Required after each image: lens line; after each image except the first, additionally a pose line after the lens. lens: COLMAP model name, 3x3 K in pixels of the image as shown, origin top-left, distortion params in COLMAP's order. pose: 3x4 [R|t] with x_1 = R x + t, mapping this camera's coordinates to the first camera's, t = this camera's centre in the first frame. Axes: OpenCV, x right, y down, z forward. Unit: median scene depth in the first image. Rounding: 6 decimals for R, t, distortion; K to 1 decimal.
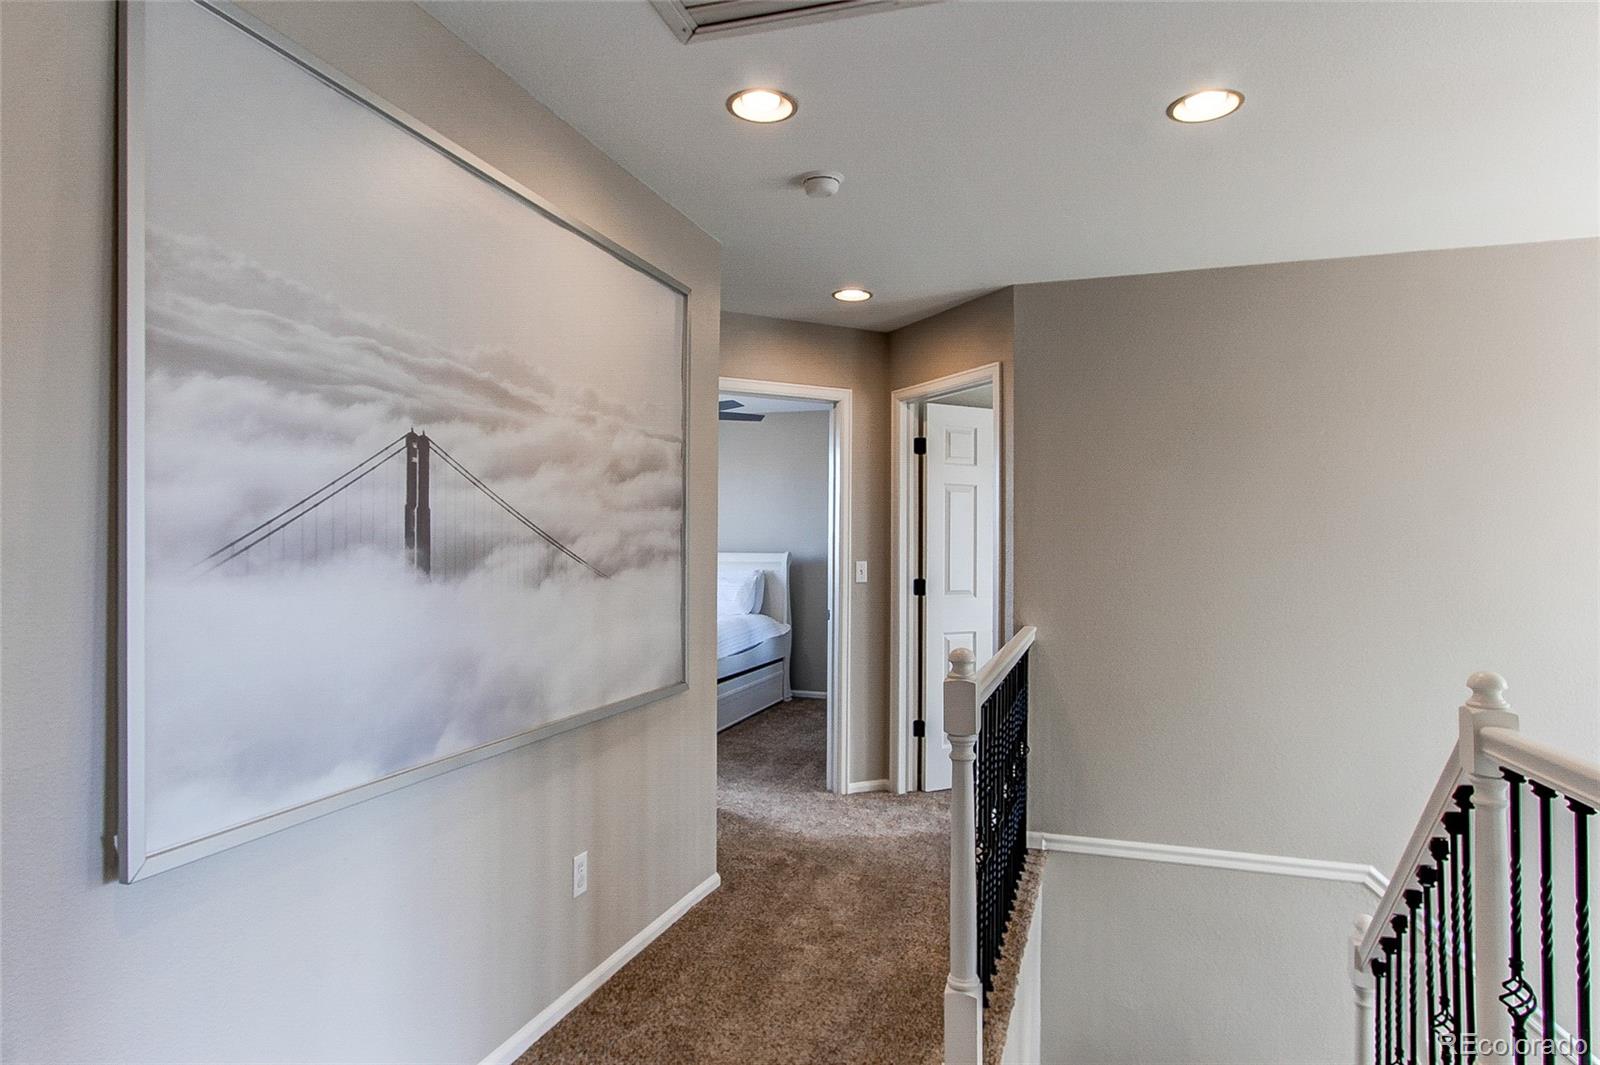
lens RADIAL K [[965.9, 0, 799.6], [0, 965.9, 533.7], [0, 0, 1]] dist [-0.000454, -0.000076]
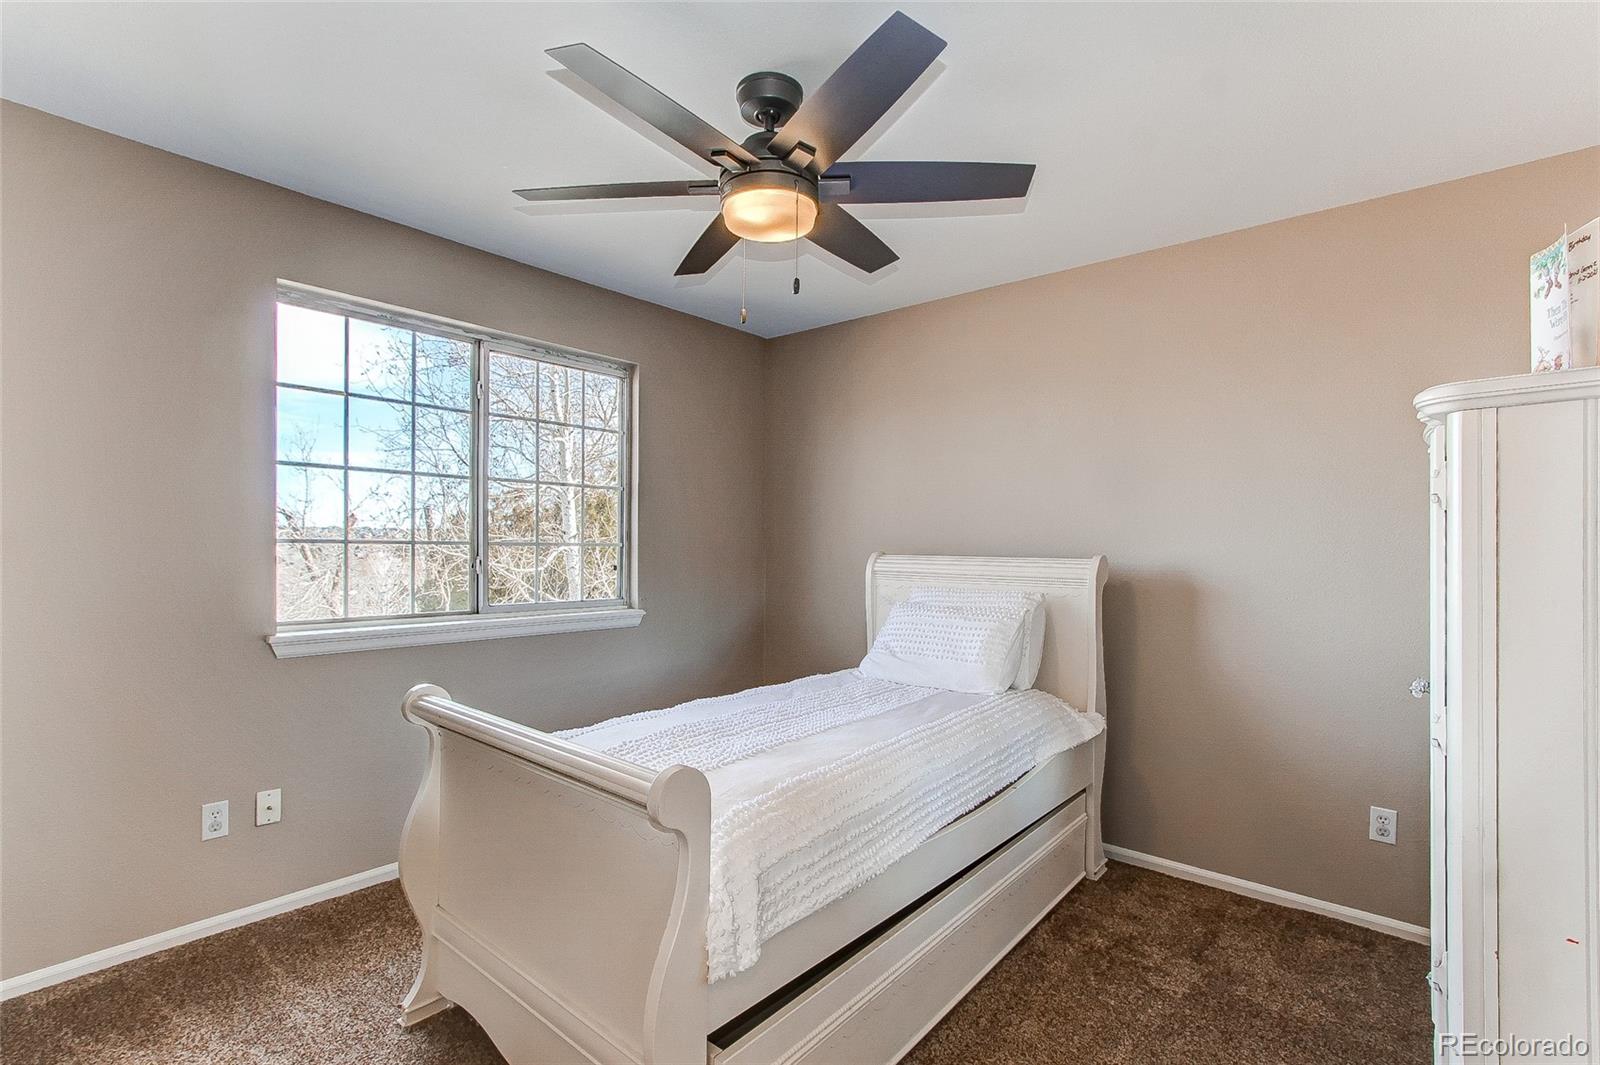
lens RADIAL K [[752.3, 0, 801.0], [0, 752.3, 534.9], [0, 0, 1]] dist [0.005819, 0.002412]
pose [[0.926038, 0.008155, -0.377341, -0.005948], [-0.003283, 0.999903, 0.013551, 0.003054], [0.377415, -0.011310, 0.925975, 0.436095]]
